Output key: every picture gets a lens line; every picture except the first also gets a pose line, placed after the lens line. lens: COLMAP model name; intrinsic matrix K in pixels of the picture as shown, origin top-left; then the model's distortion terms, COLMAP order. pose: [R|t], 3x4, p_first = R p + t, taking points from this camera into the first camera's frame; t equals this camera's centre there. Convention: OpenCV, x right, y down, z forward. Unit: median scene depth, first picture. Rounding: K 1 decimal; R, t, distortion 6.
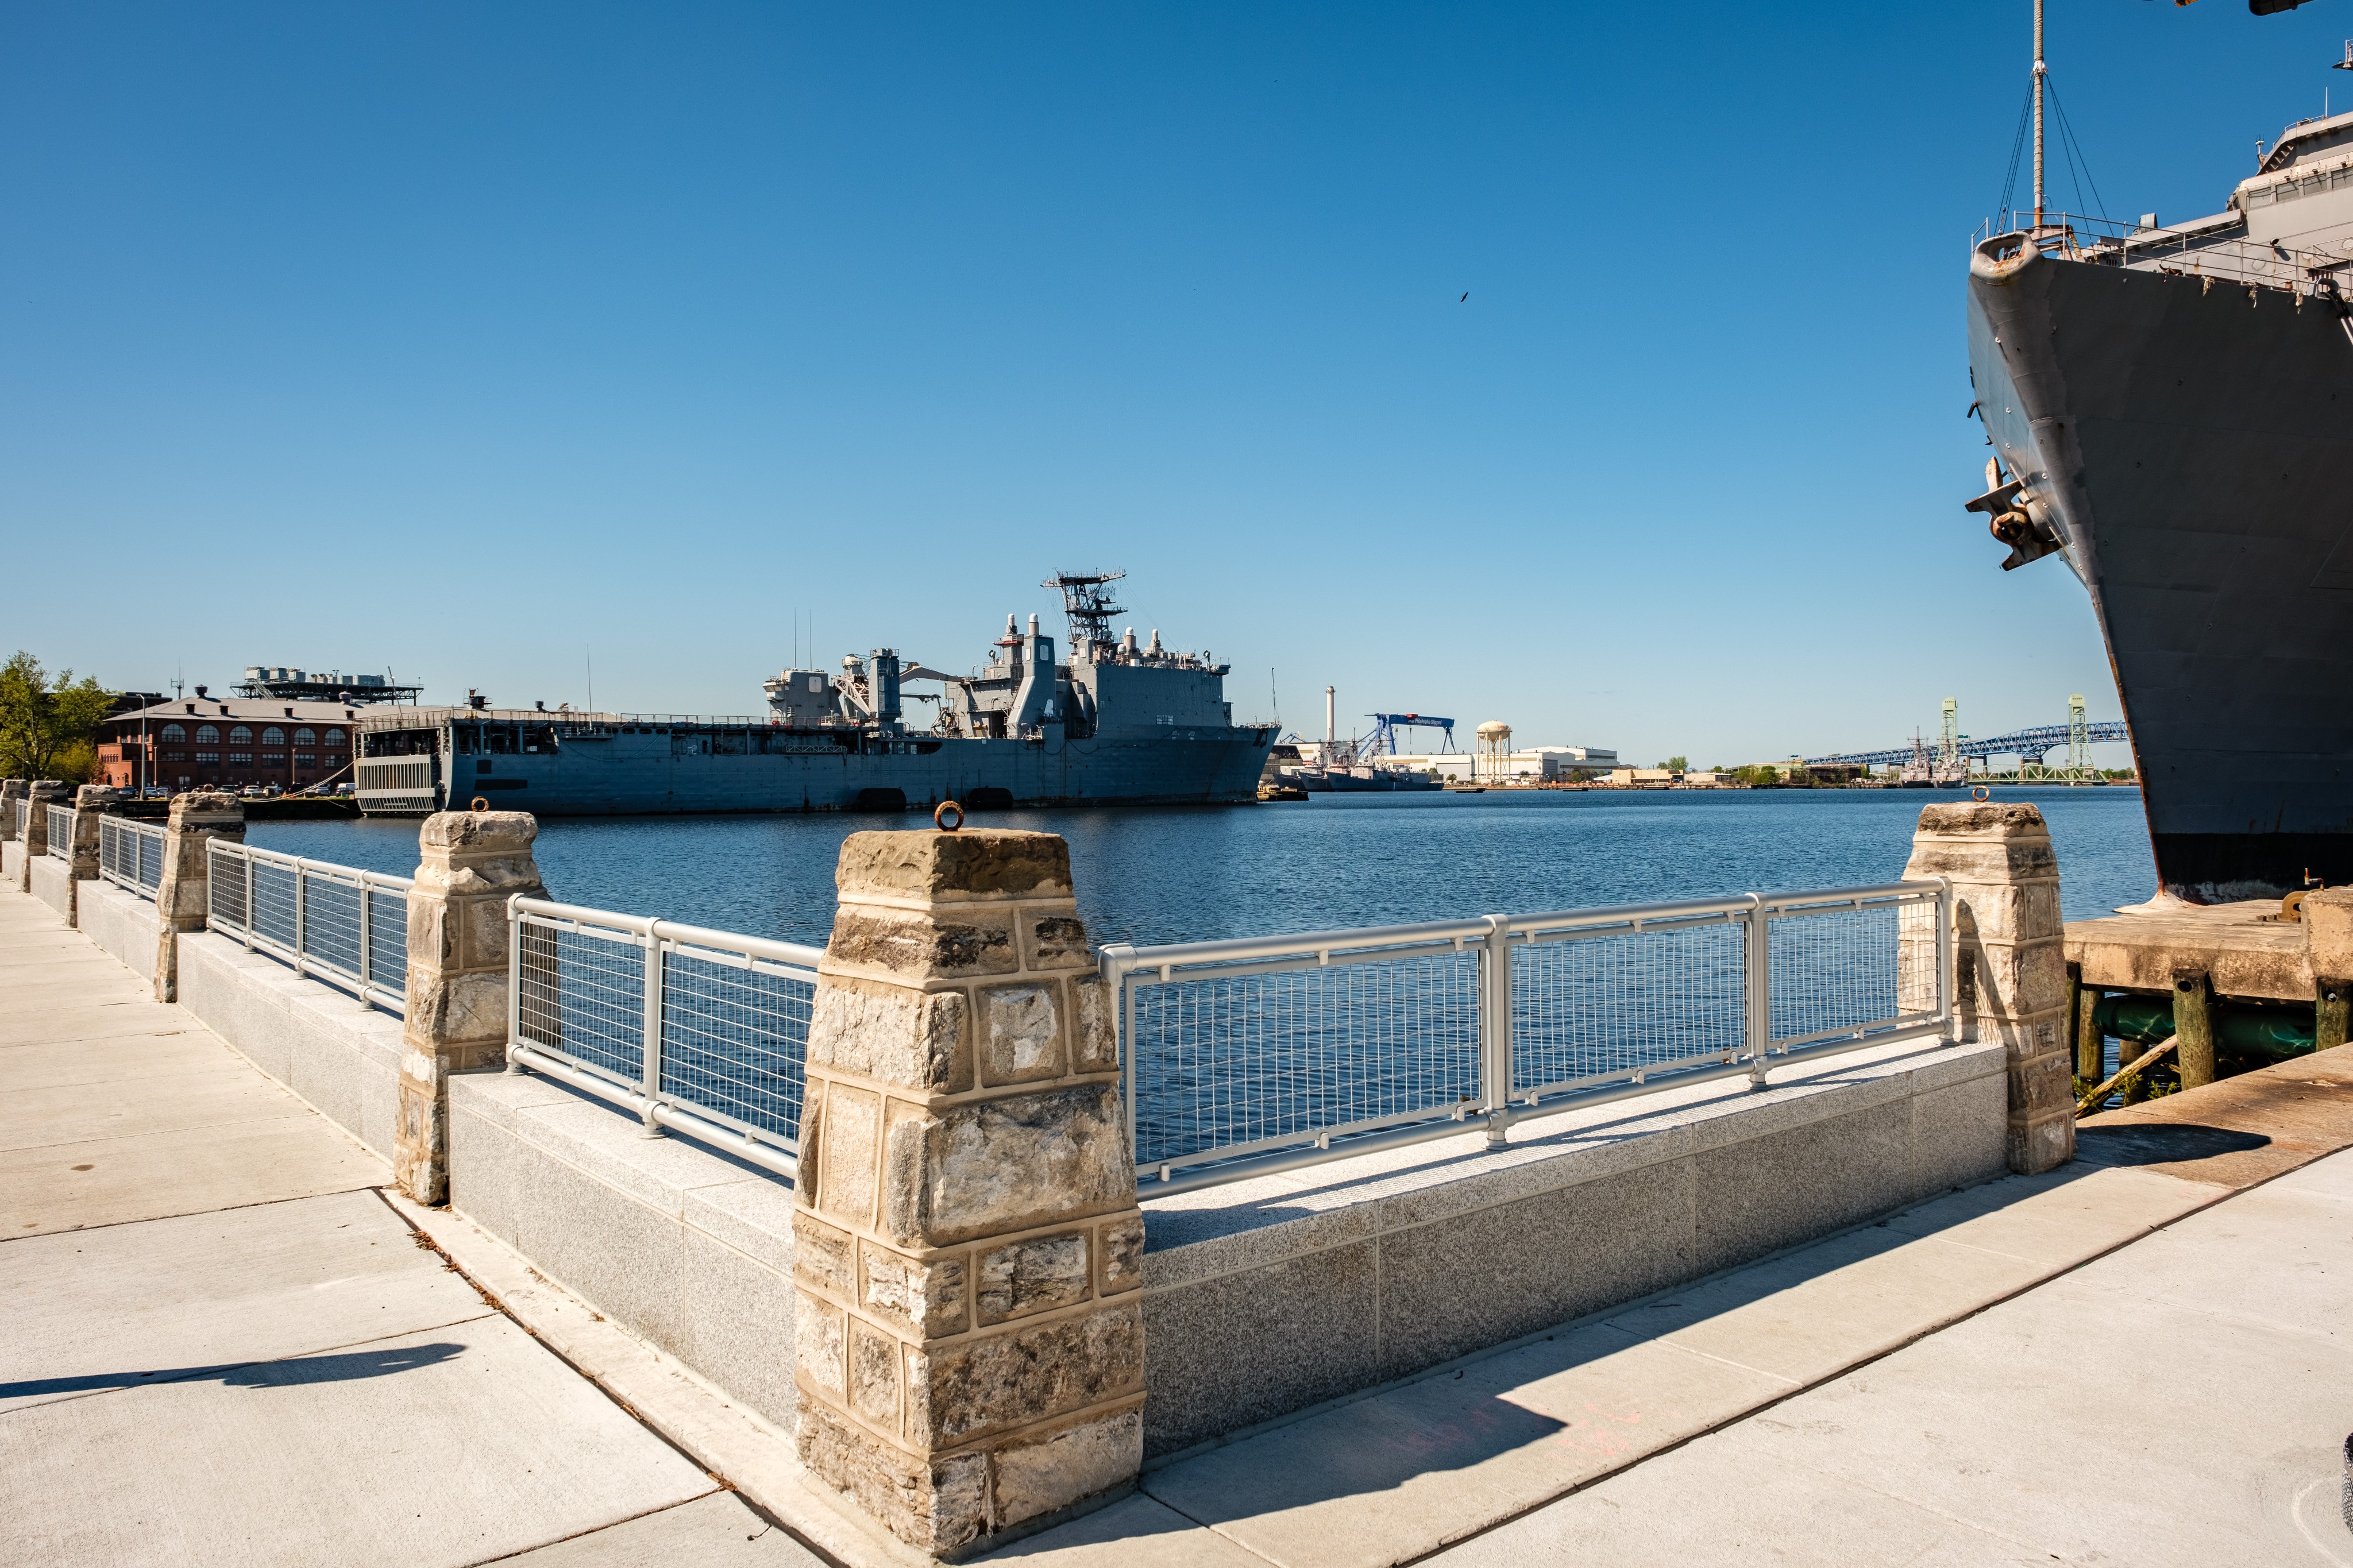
lens RADIAL K [[1630.9, 0, 1173.8], [0, 1630.9, 766.9], [0, 0, 1]] dist [-0.022888, 0.002383]
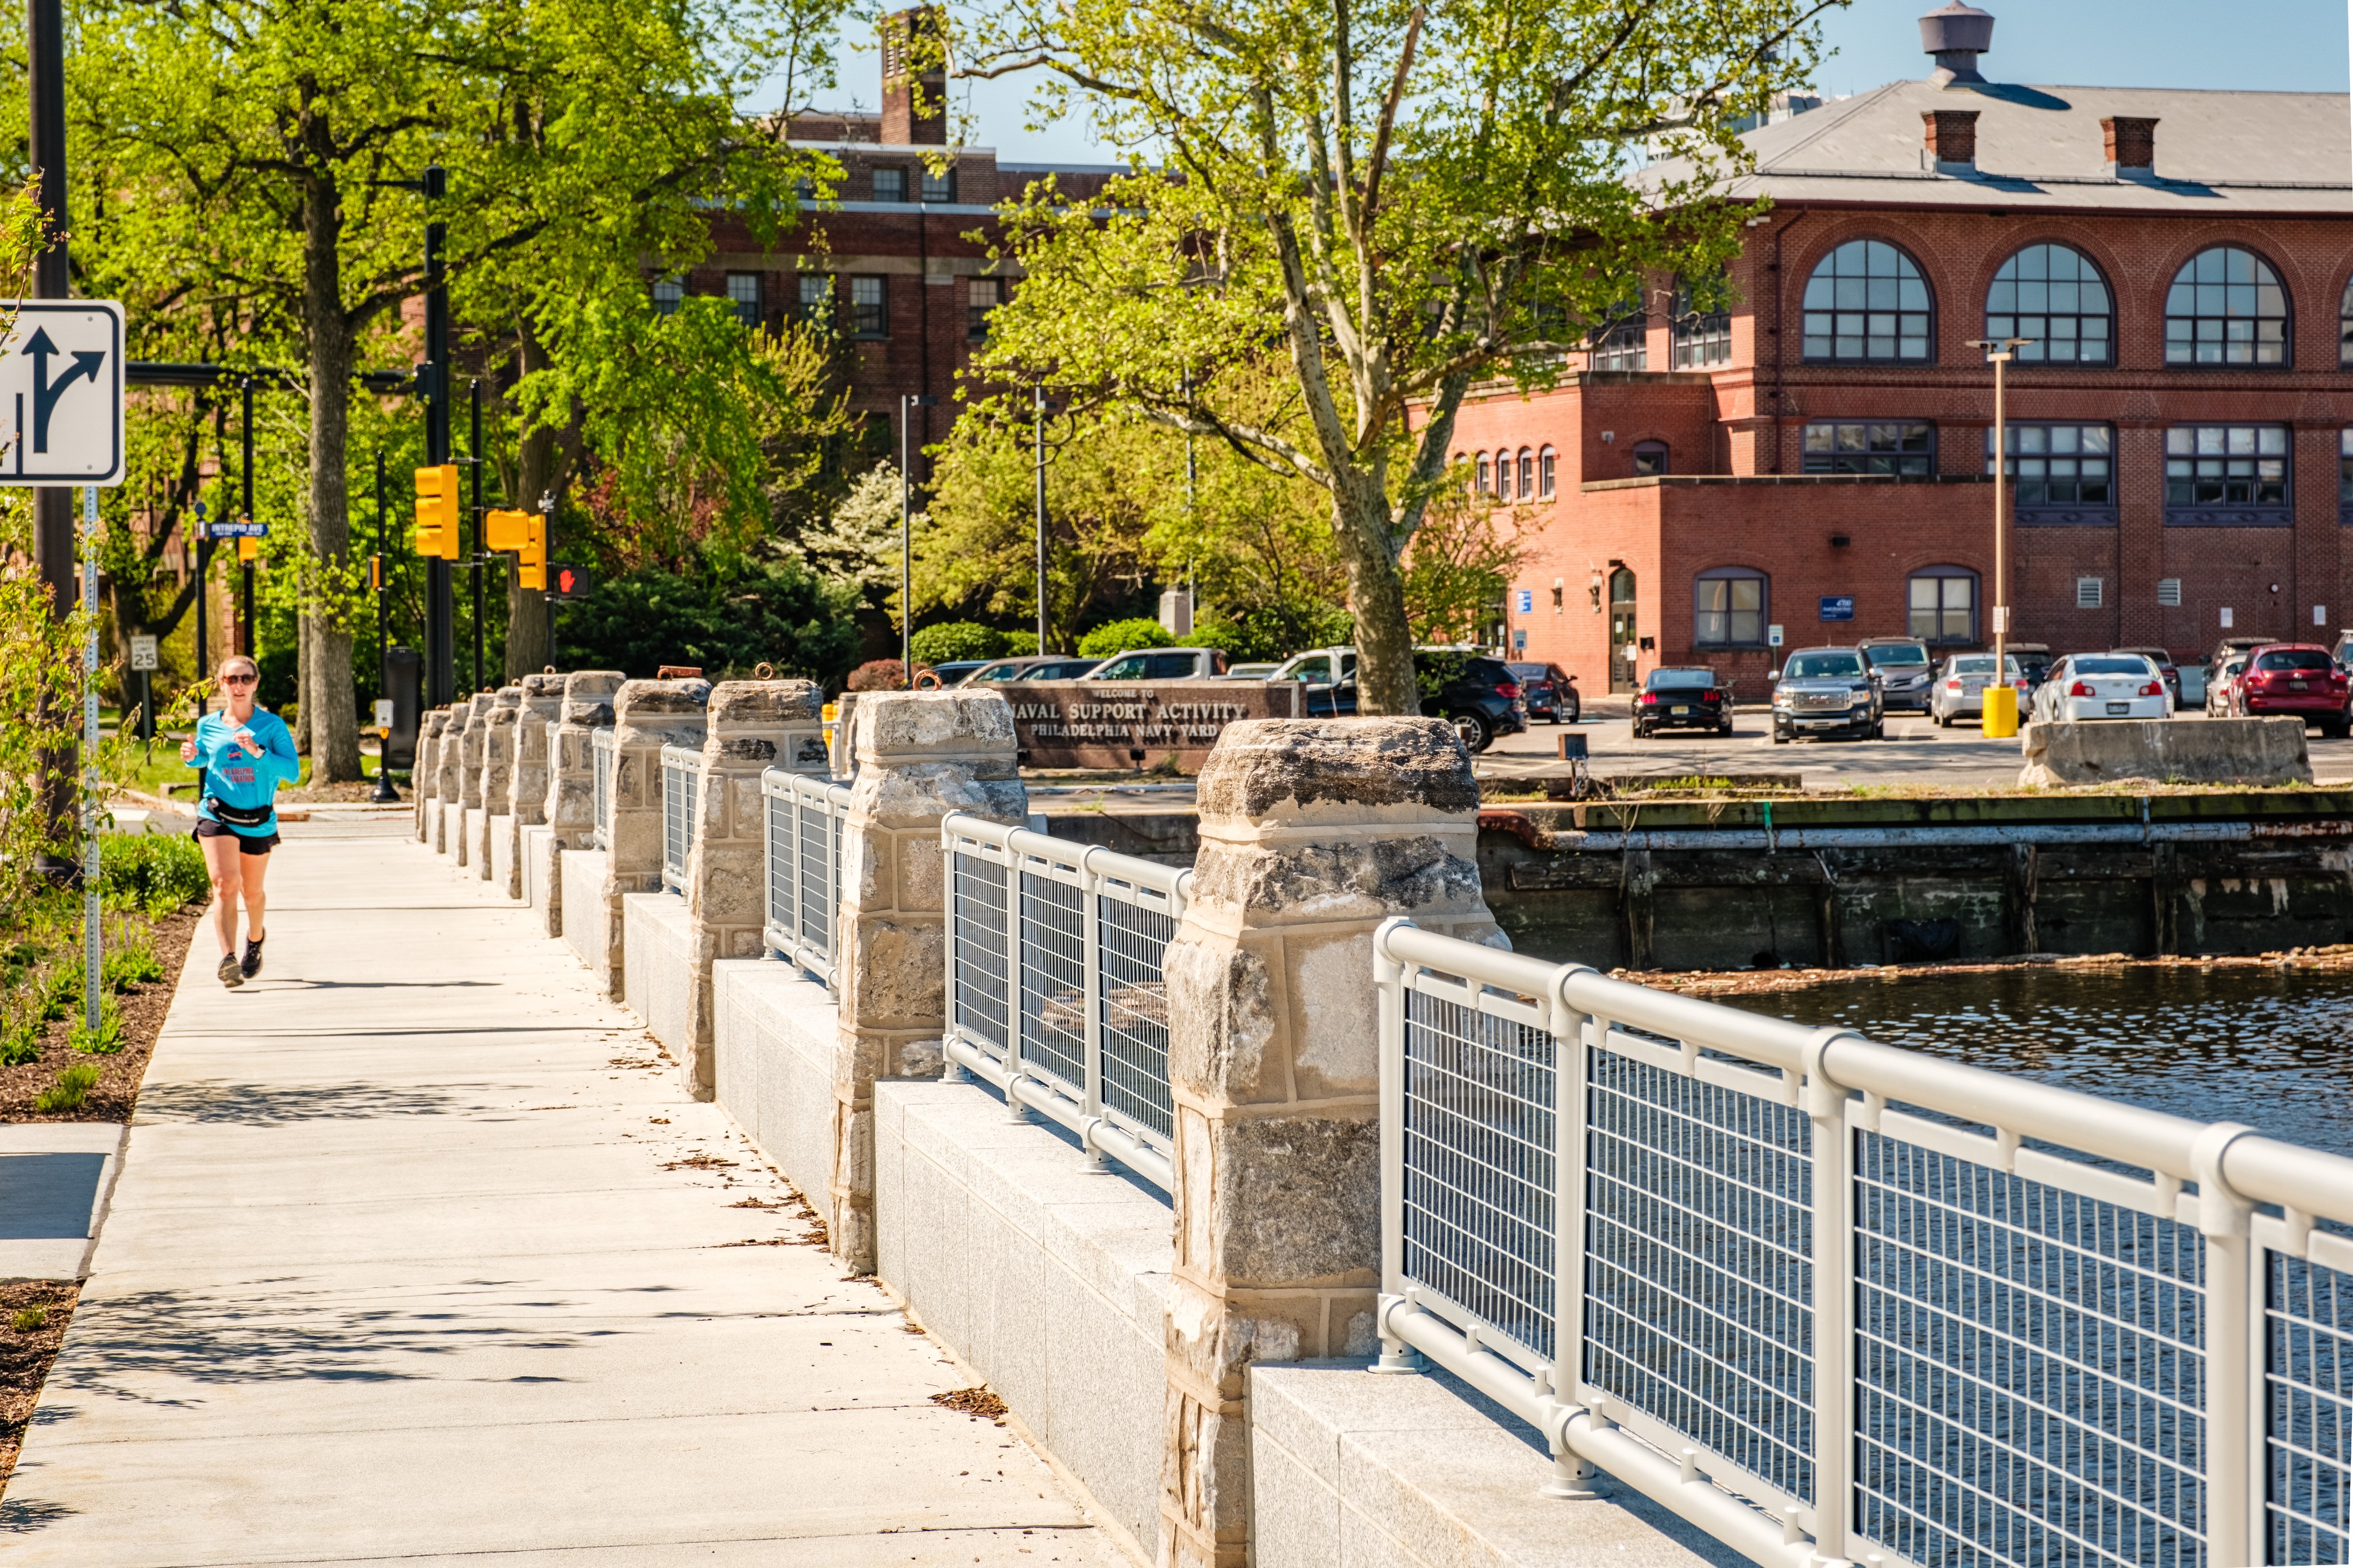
lens RADIAL K [[5534.4, 0, 1079.0], [0, 5534.4, 788.3], [0, 0, 1]] dist [0.218229, -2.510547]
pose [[0.856924, 0.003694, -0.515430, -0.386645], [0.017363, 0.999200, 0.036027, 0.005147], [0.515151, -0.039822, 0.856174, 0.476998]]
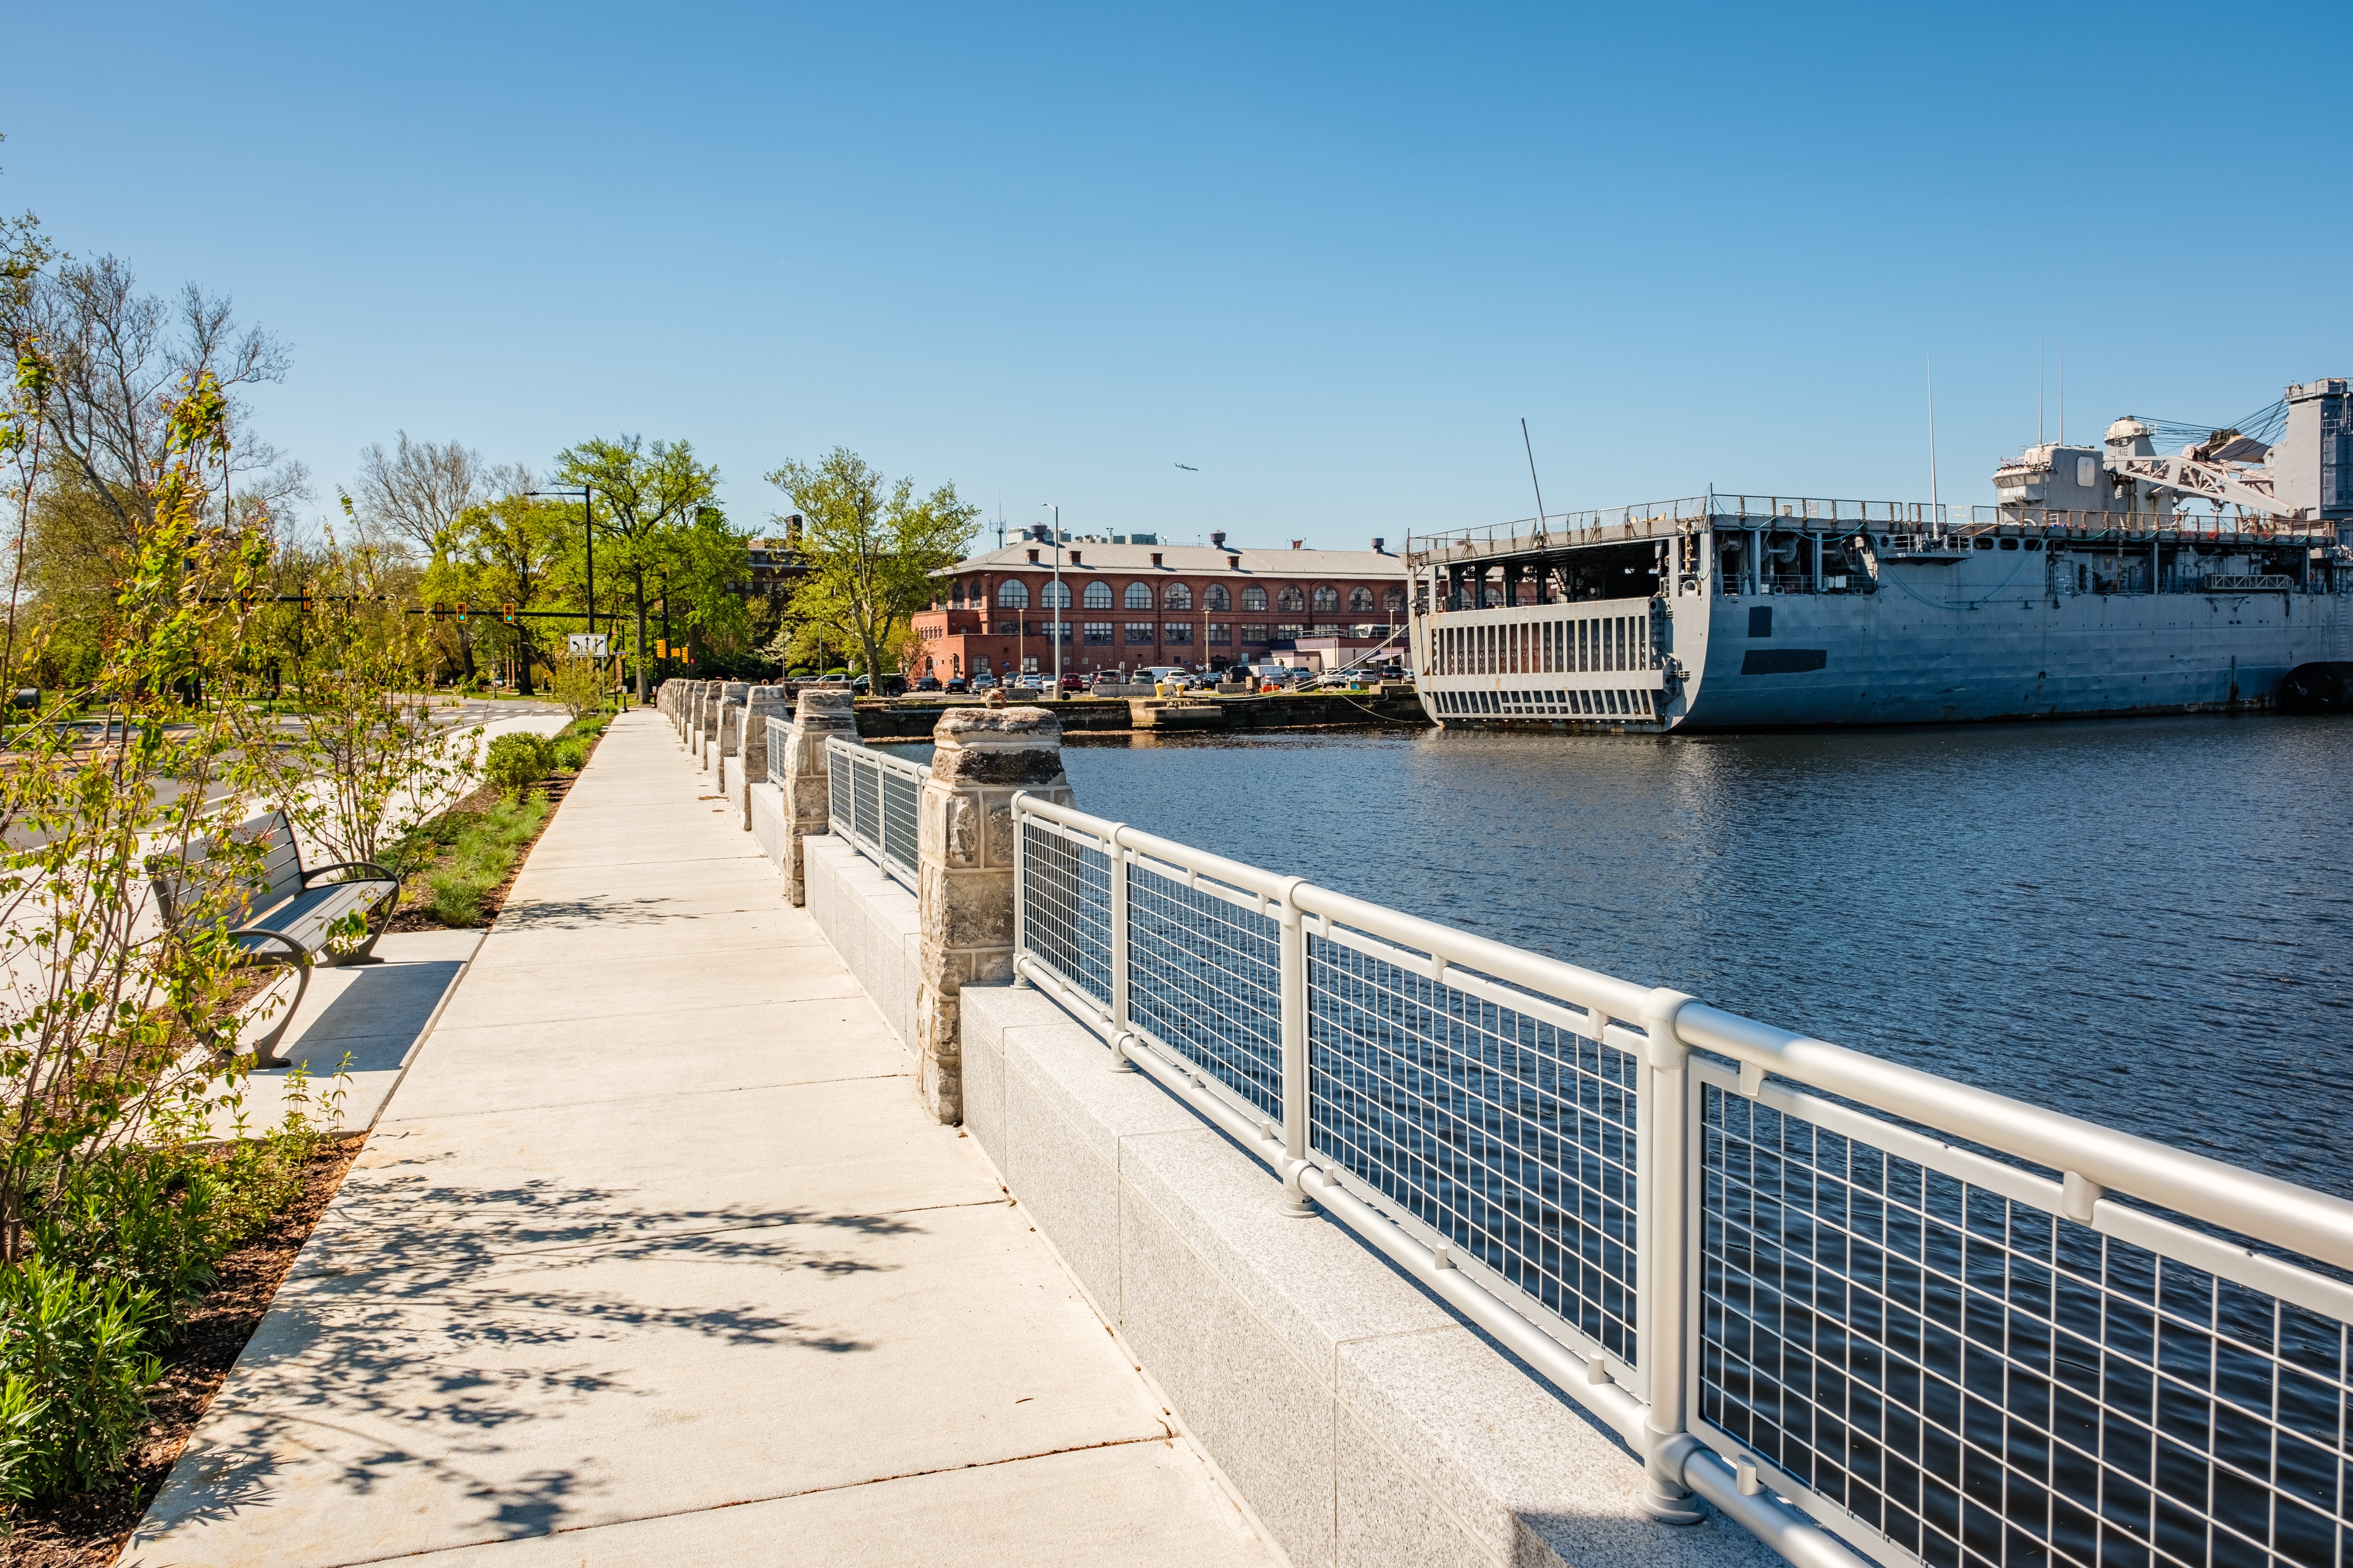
lens RADIAL K [[1633.1, 0, 1166.4], [0, 1633.1, 777.9], [0, 0, 1]] dist [-0.019531, 0.001468]
pose [[0.932735, 0.012408, -0.360350, -0.298848], [0.016595, 0.996871, 0.077280, 0.003903], [0.360181, -0.078062, 0.929611, 0.369816]]
